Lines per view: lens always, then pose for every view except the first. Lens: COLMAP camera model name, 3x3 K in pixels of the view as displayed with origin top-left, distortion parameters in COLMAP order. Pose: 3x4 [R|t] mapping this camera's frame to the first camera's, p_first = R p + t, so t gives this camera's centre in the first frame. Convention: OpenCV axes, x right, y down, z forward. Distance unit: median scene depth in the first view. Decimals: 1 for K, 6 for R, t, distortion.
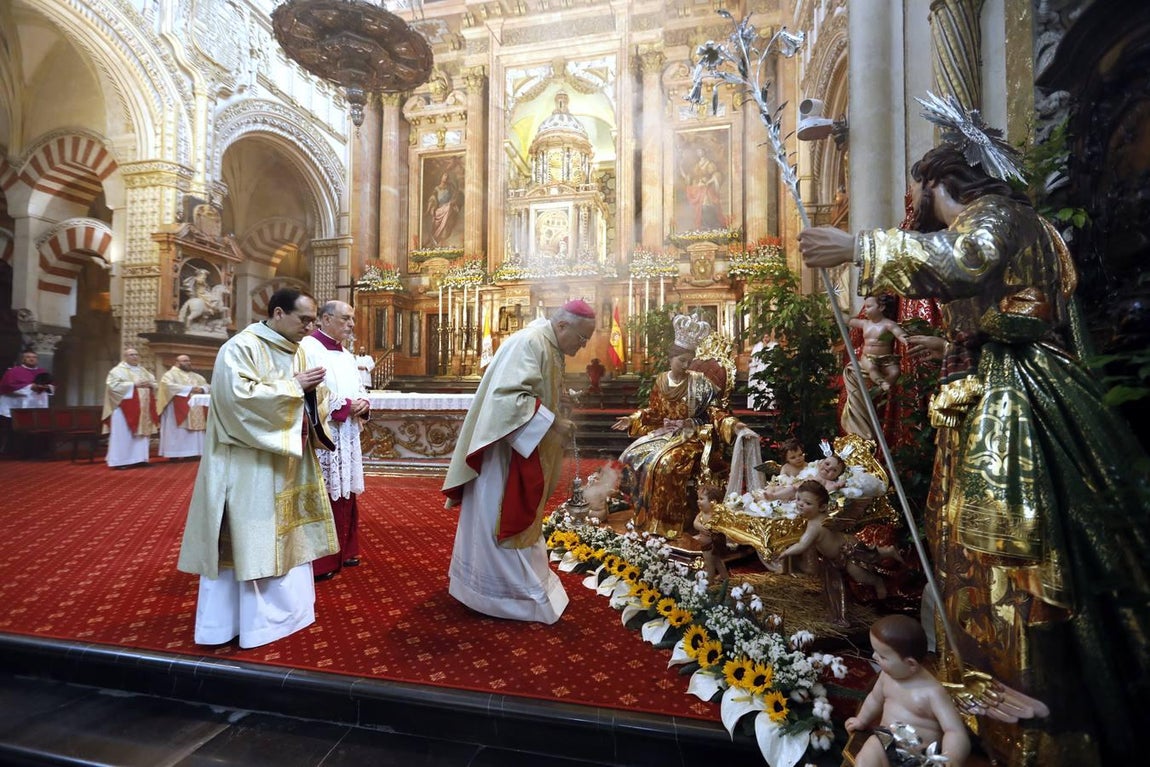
lens RADIAL K [[503.1, 0, 575.0], [0, 503.1, 383.5], [0, 0, 1]] dist [0.000121, -0.000028]
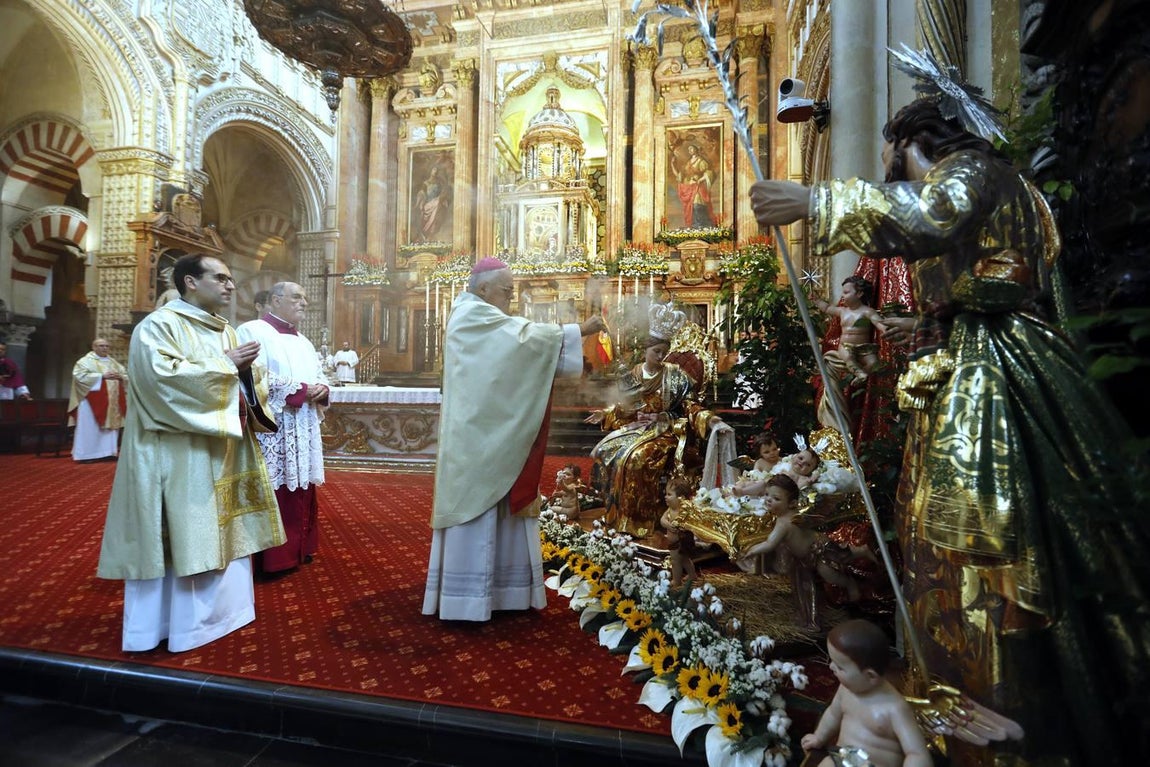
lens RADIAL K [[503.1, 0, 575.0], [0, 503.1, 383.5], [0, 0, 1]] dist [0.000121, -0.000028]
pose [[0.999877, 0.009880, 0.012154, 0.014105], [-0.009878, 0.999951, -0.000263, 0.005250], [-0.012156, 0.000143, 0.999926, 0.013103]]
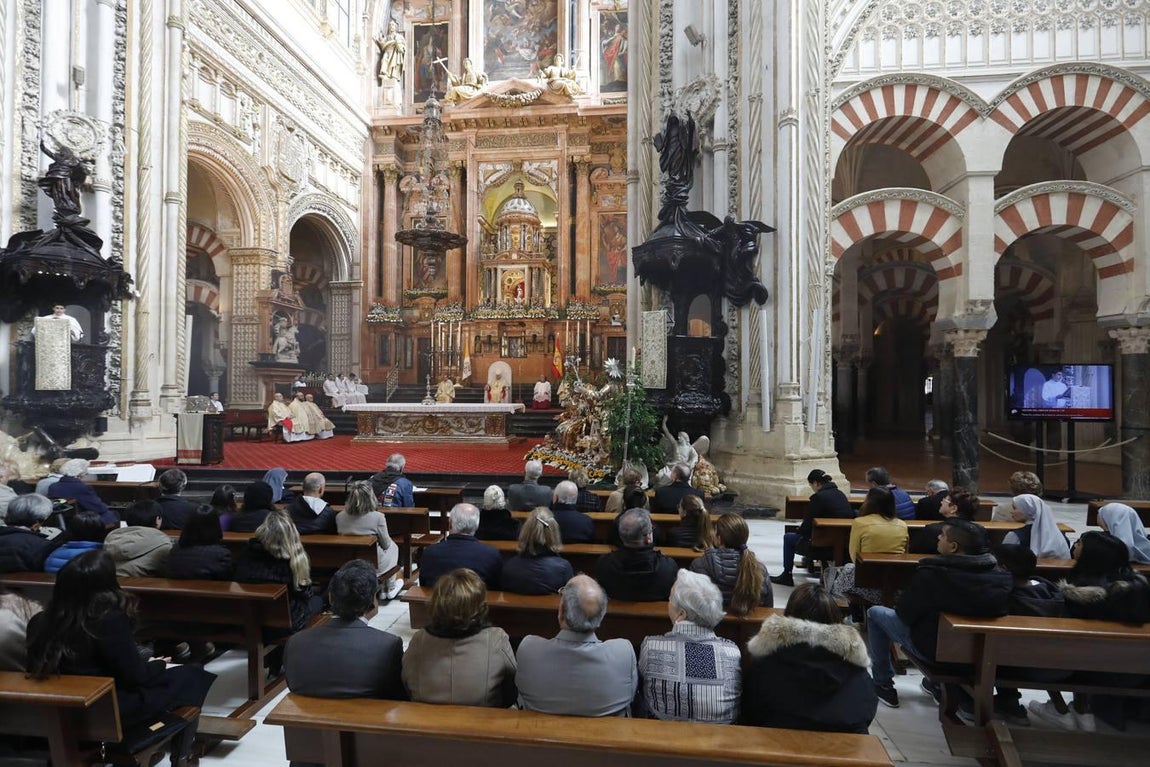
lens RADIAL K [[526.8, 0, 575.0], [0, 526.8, 383.5], [0, 0, 1]] dist [0.000926, 0.000110]
pose [[0.994126, 0.000103, 0.108226, -0.040478], [-0.001506, 0.999916, 0.012890, -0.048924], [-0.108216, -0.012978, 0.994043, -0.635638]]
